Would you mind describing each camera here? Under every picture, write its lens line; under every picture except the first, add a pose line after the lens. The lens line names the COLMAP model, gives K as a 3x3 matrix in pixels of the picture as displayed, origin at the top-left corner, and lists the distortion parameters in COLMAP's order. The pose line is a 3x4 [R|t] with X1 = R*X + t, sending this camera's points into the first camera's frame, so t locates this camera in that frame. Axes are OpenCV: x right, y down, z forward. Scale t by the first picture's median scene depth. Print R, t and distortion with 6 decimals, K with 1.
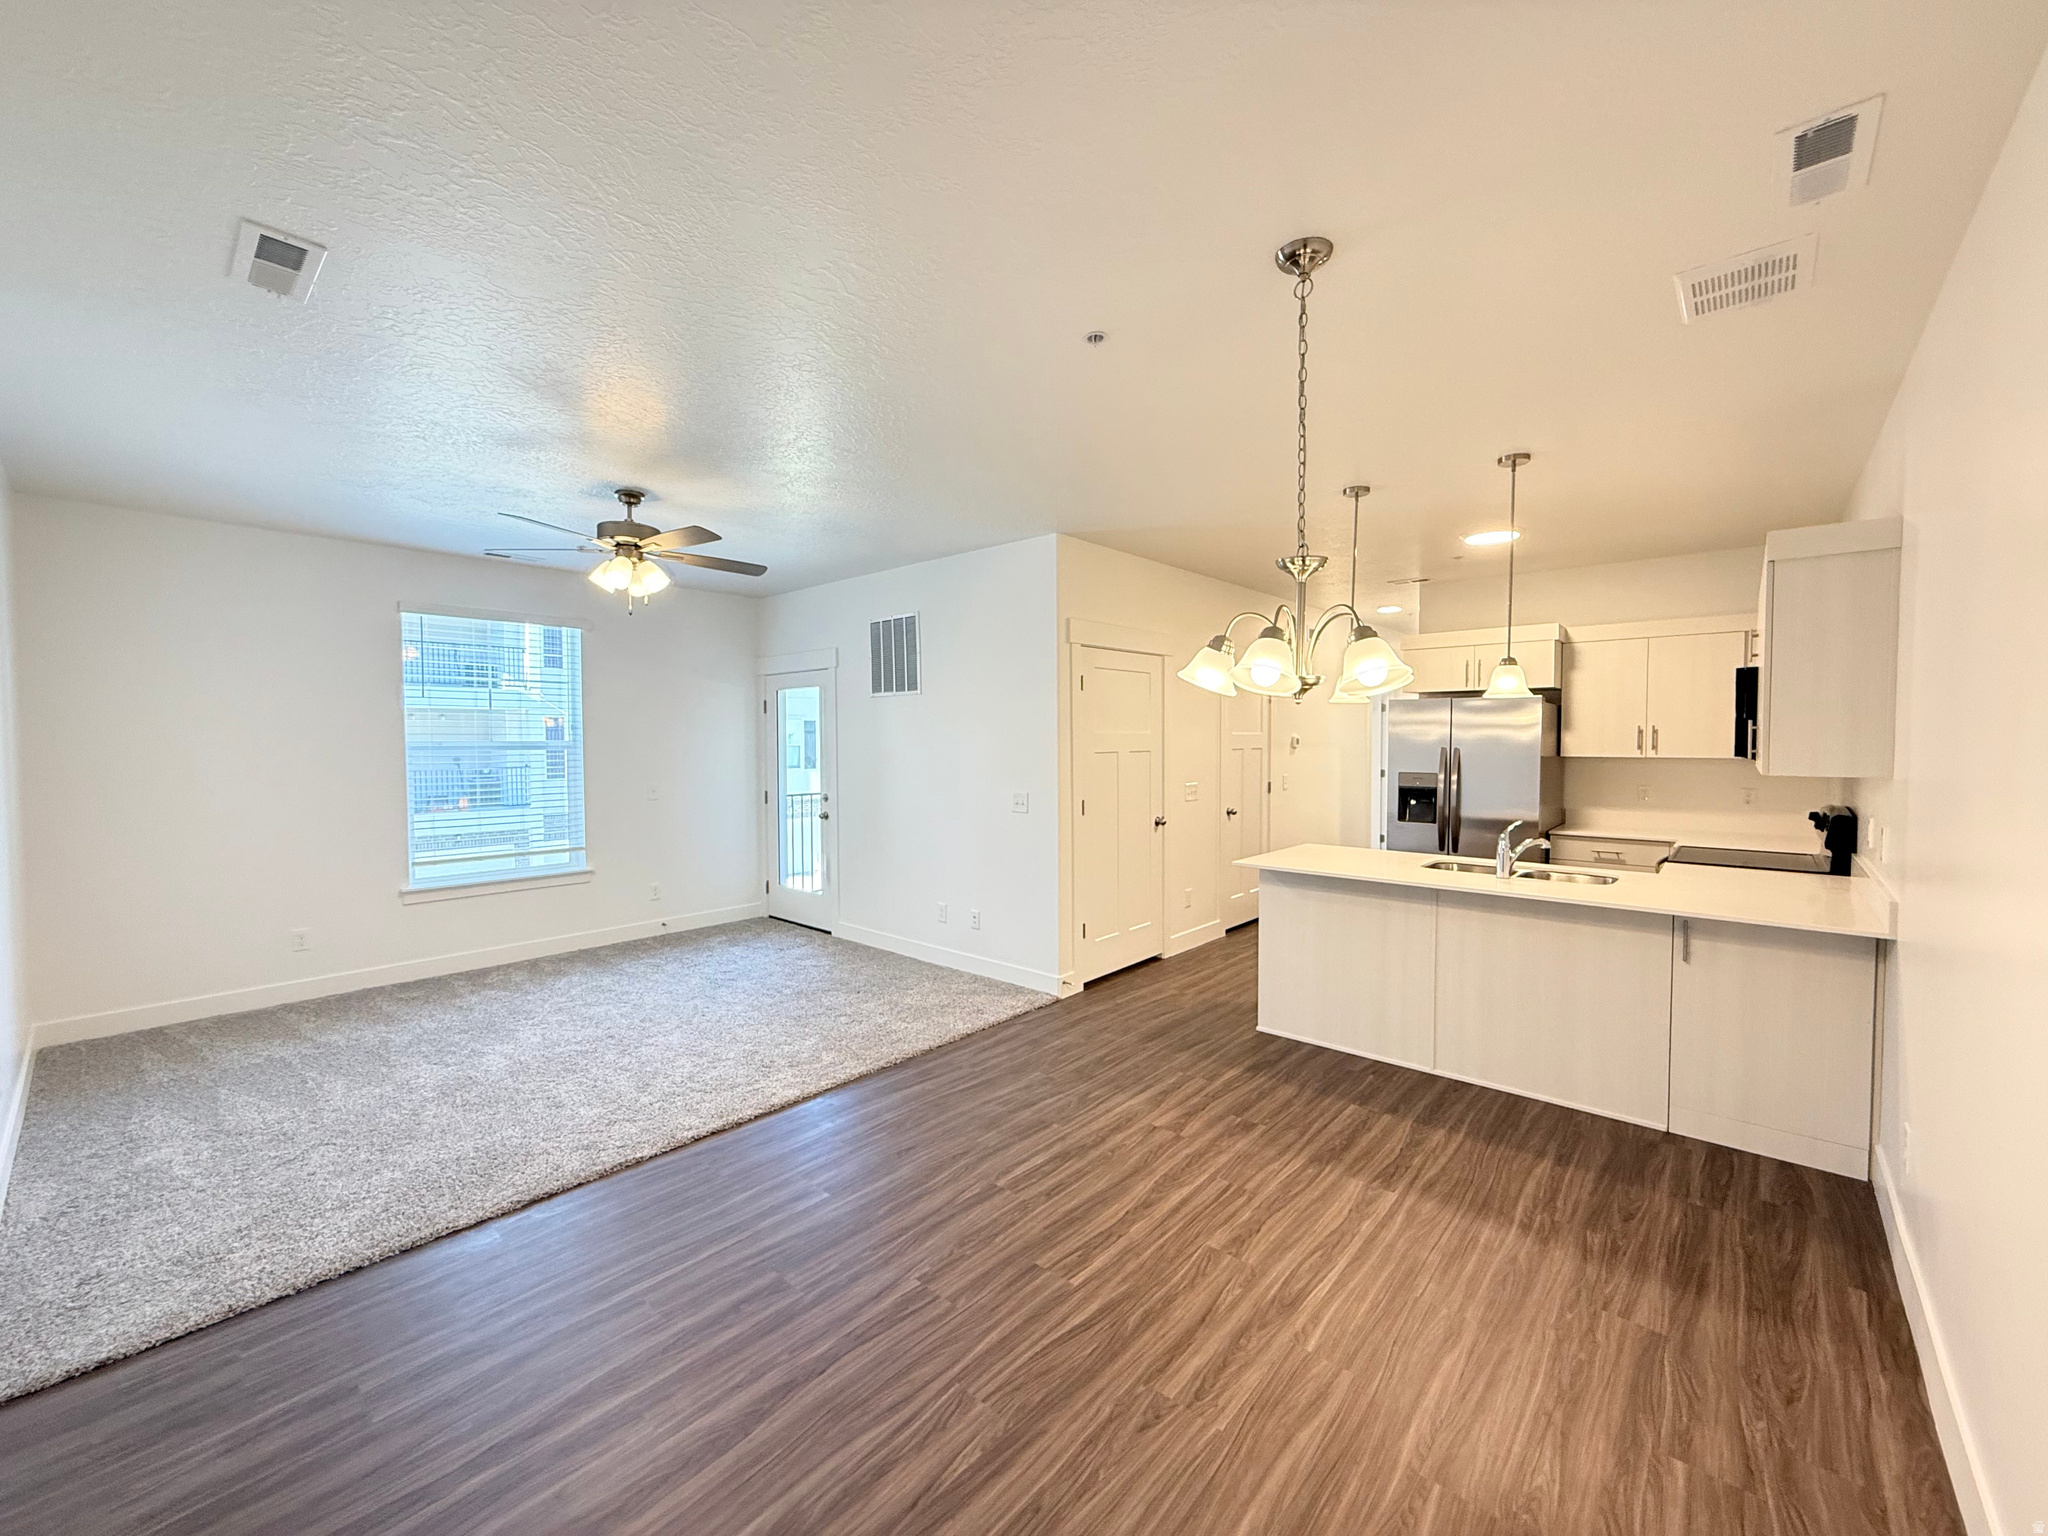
lens RADIAL K [[815.9, 0, 1011.5], [0, 815.9, 770.5], [0, 0, 1]] dist [0.001837, -0.000229]
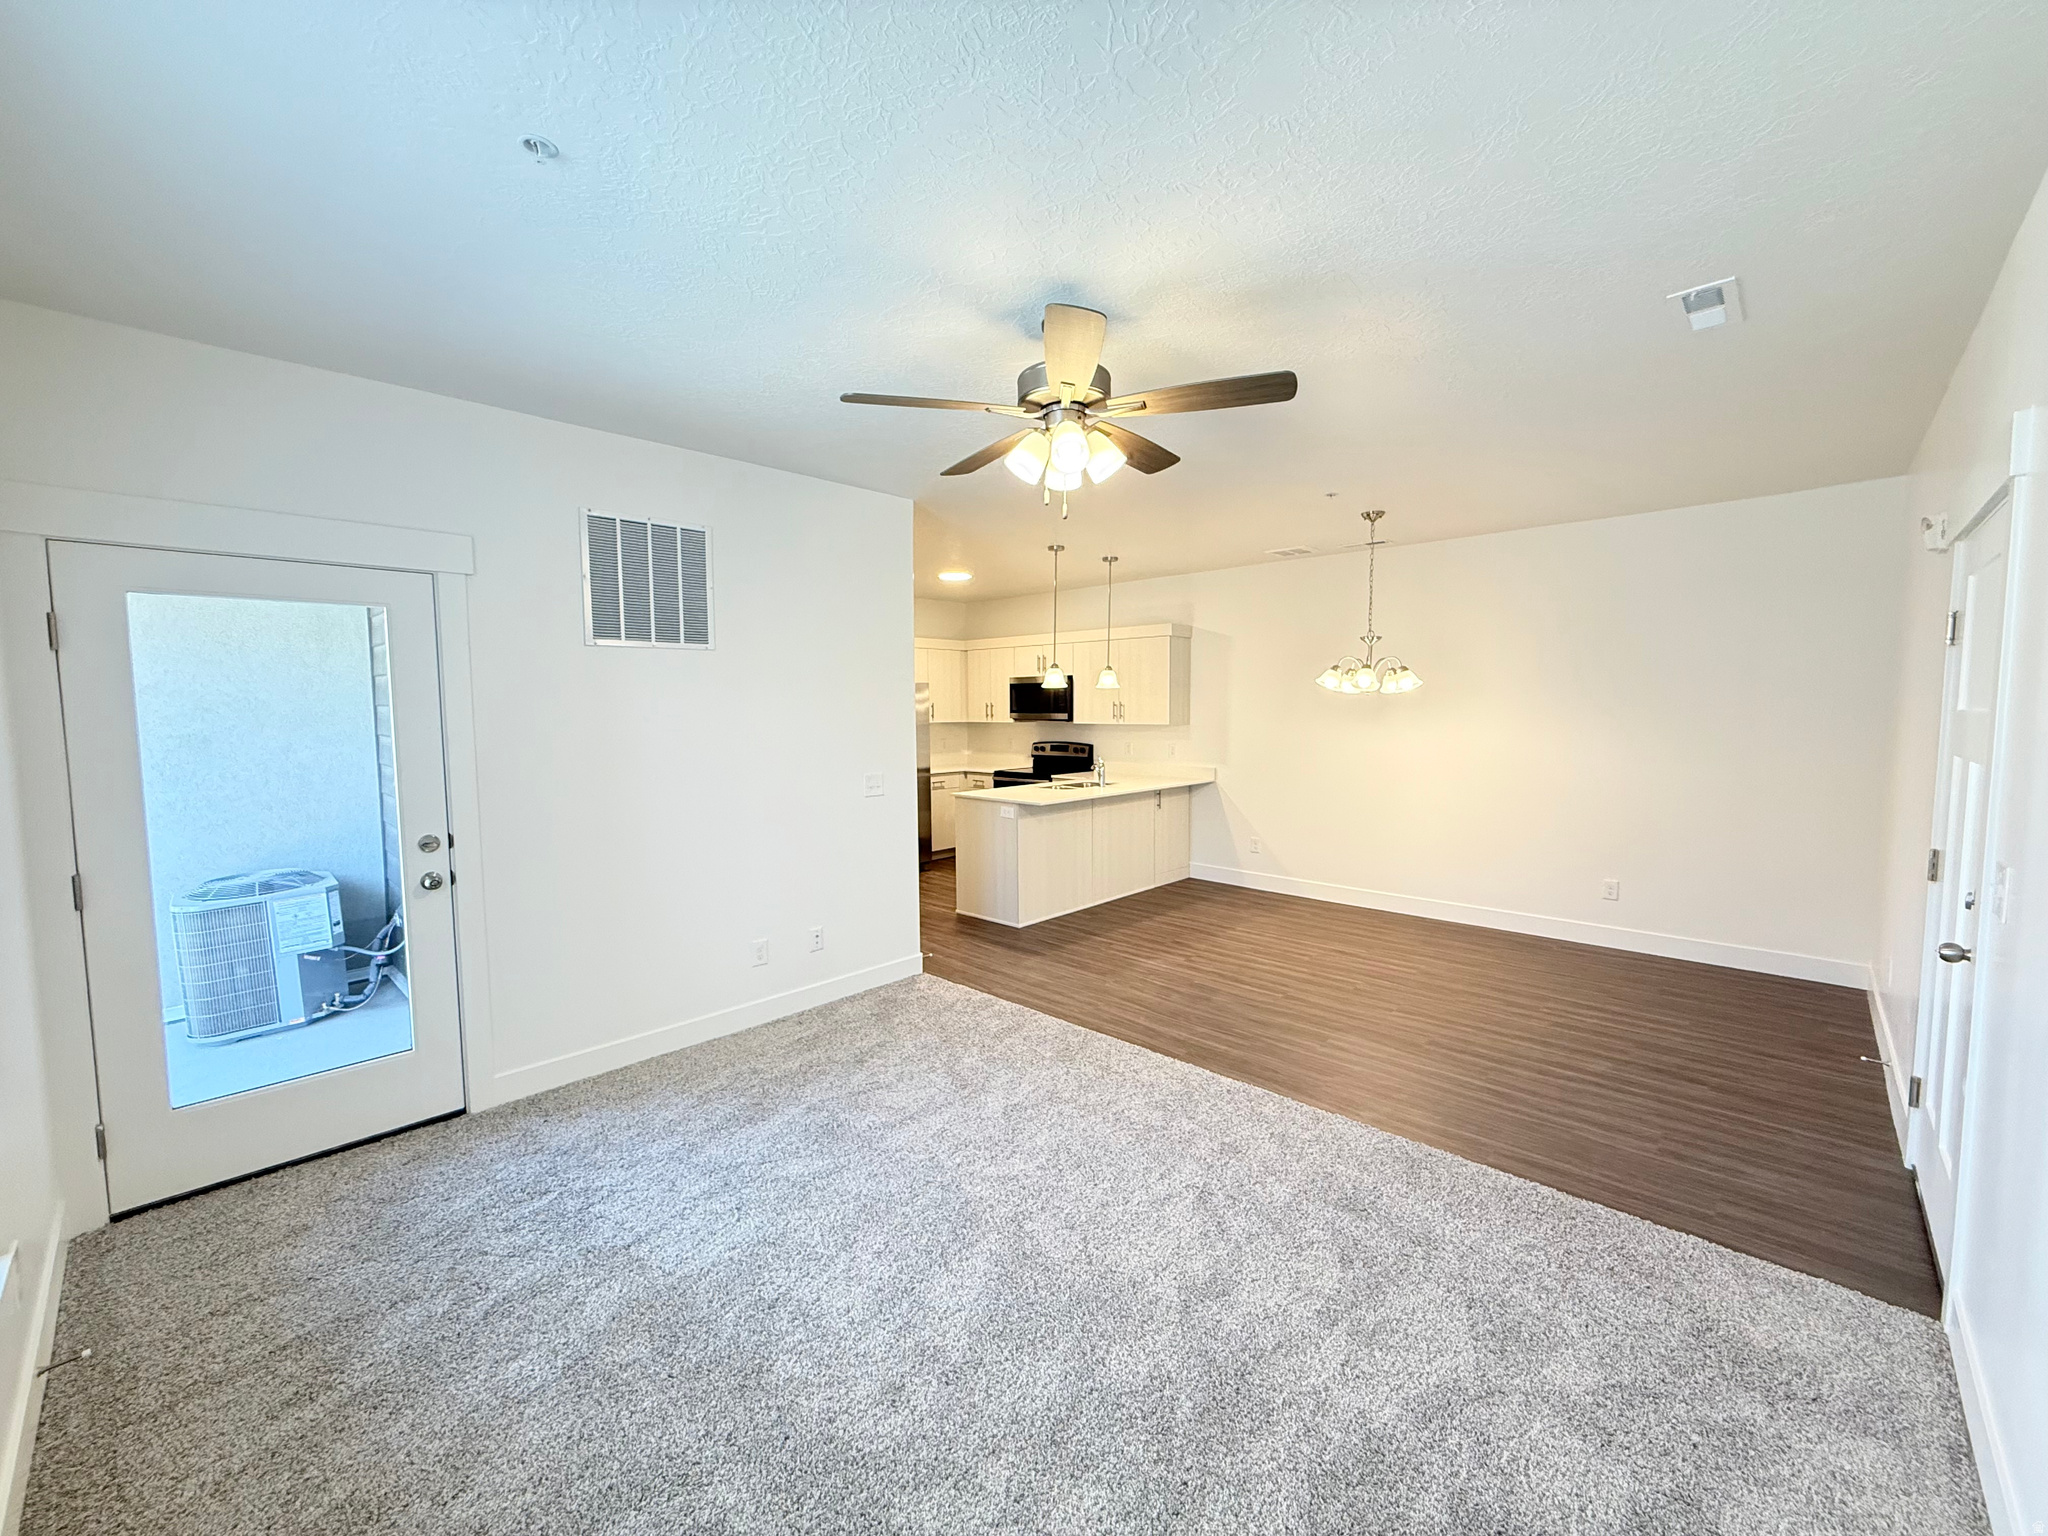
lens RADIAL K [[815.9, 0, 1023.8], [0, 815.9, 766.9], [0, 0, 1]] dist [0.001837, -0.000229]
pose [[0.029090, -0.073856, 0.996845, -1.221206], [0.046484, 0.996288, 0.072458, -0.052814], [-0.998495, 0.044229, 0.032415, 1.117966]]
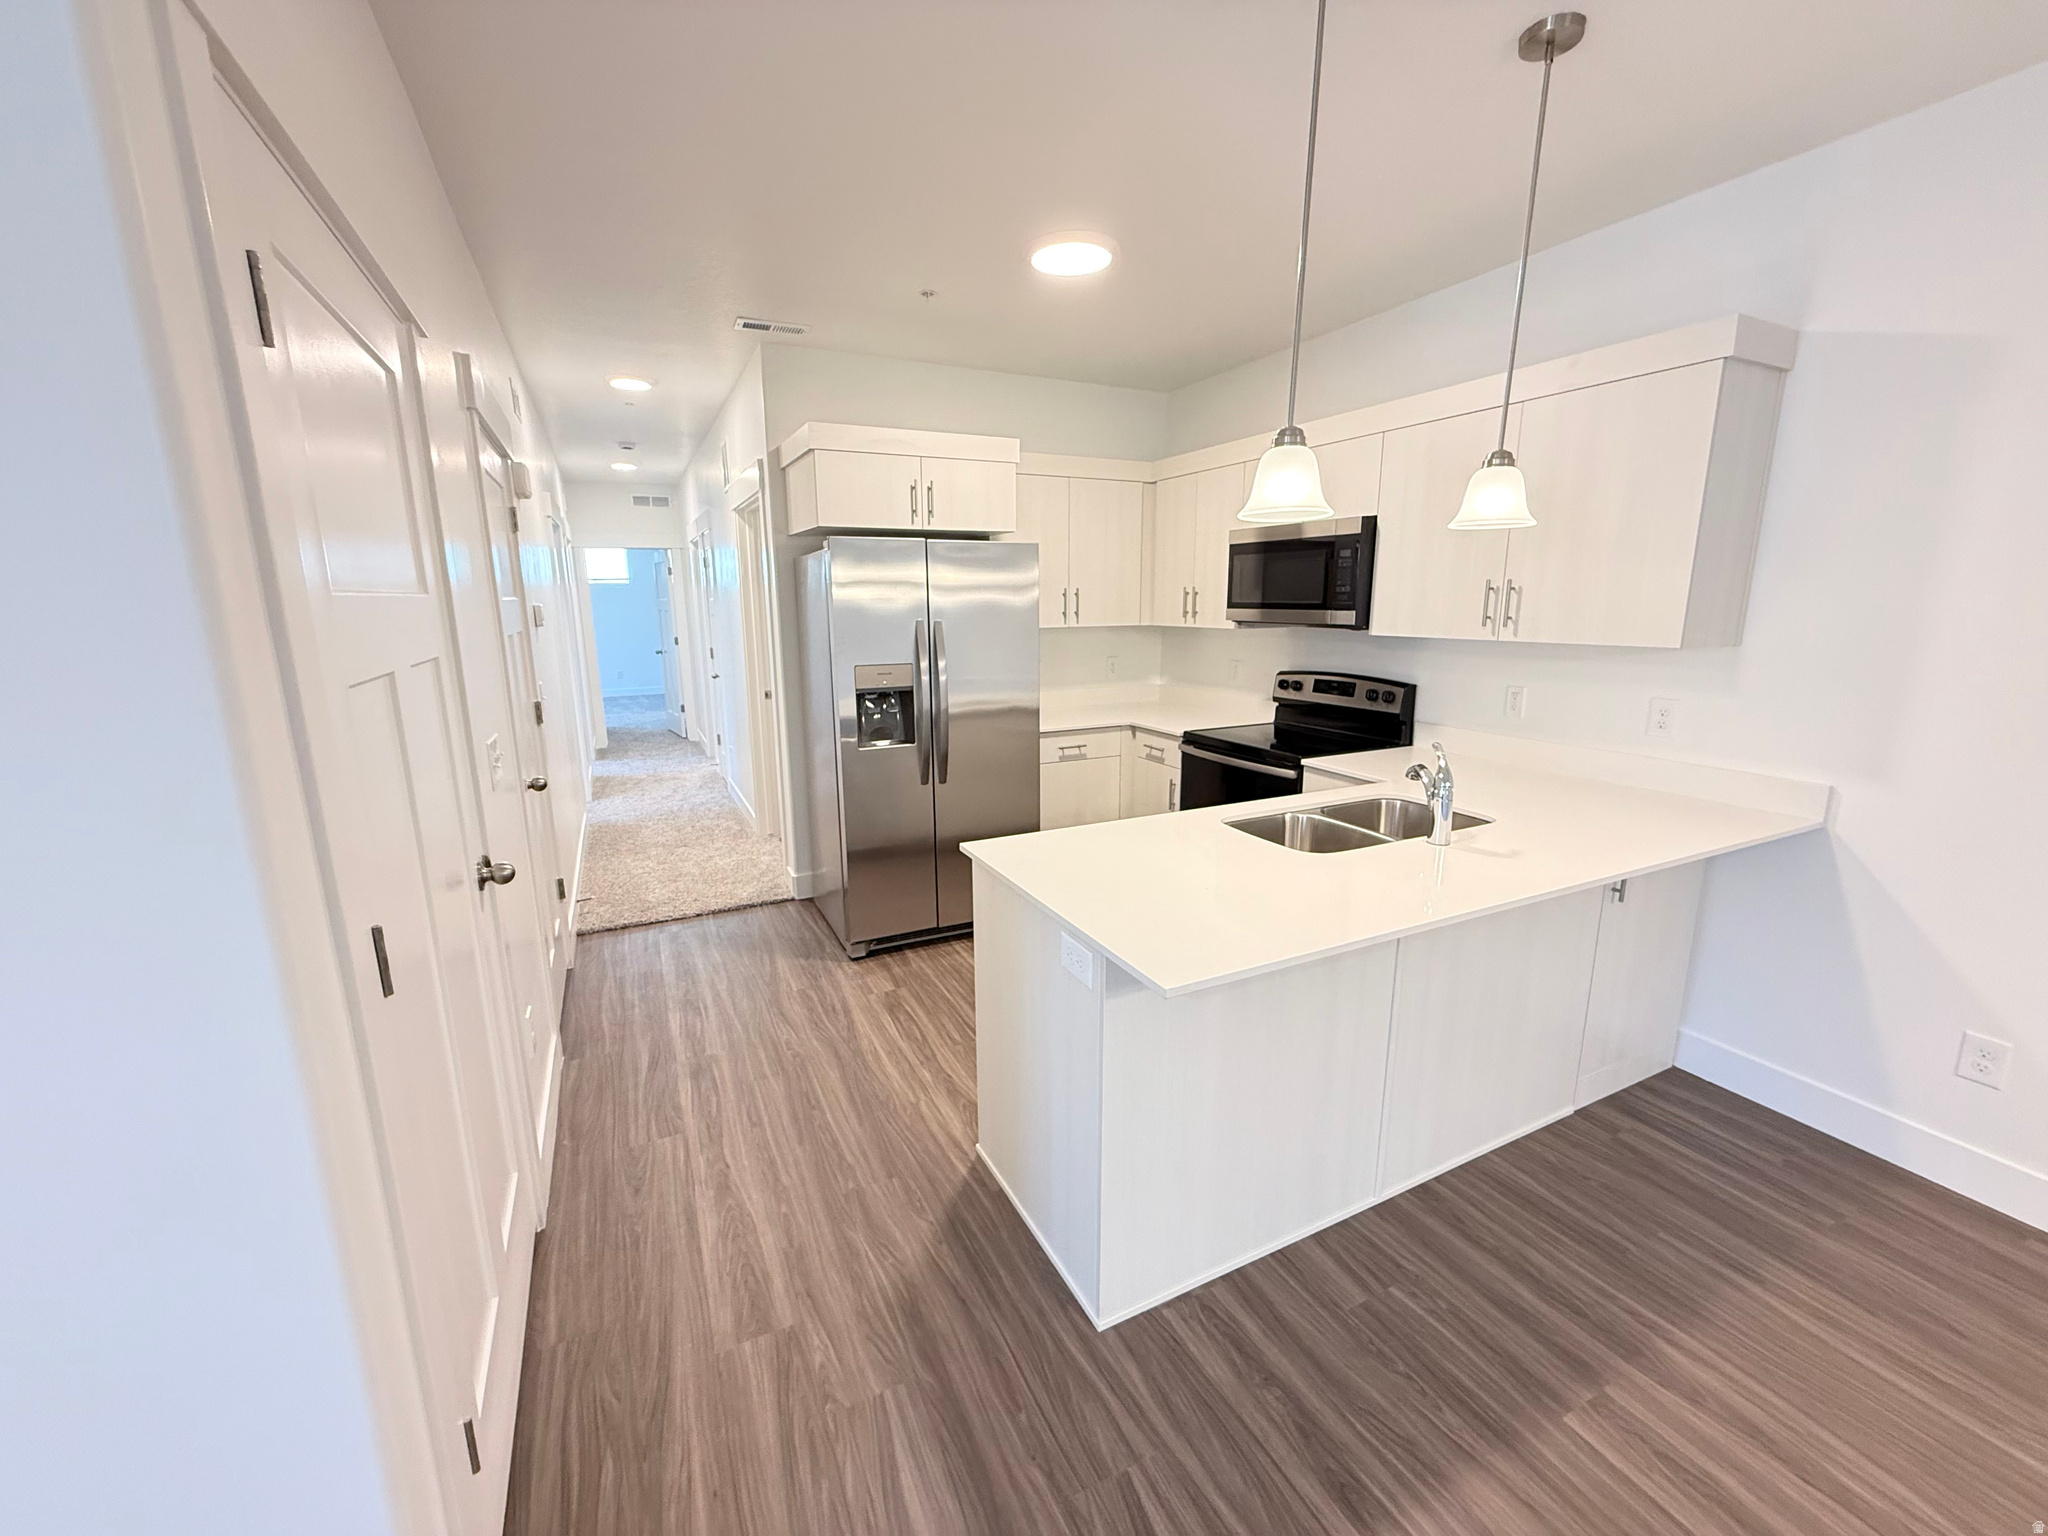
lens RADIAL K [[815.9, 0, 1021.3], [0, 815.9, 767.9], [0, 0, 1]] dist [0.001837, -0.000229]
pose [[0.377347, -0.192910, 0.905757, -0.040438], [0.048984, 0.980851, 0.188497, -0.049436], [-0.924776, -0.026761, 0.379571, 1.060705]]
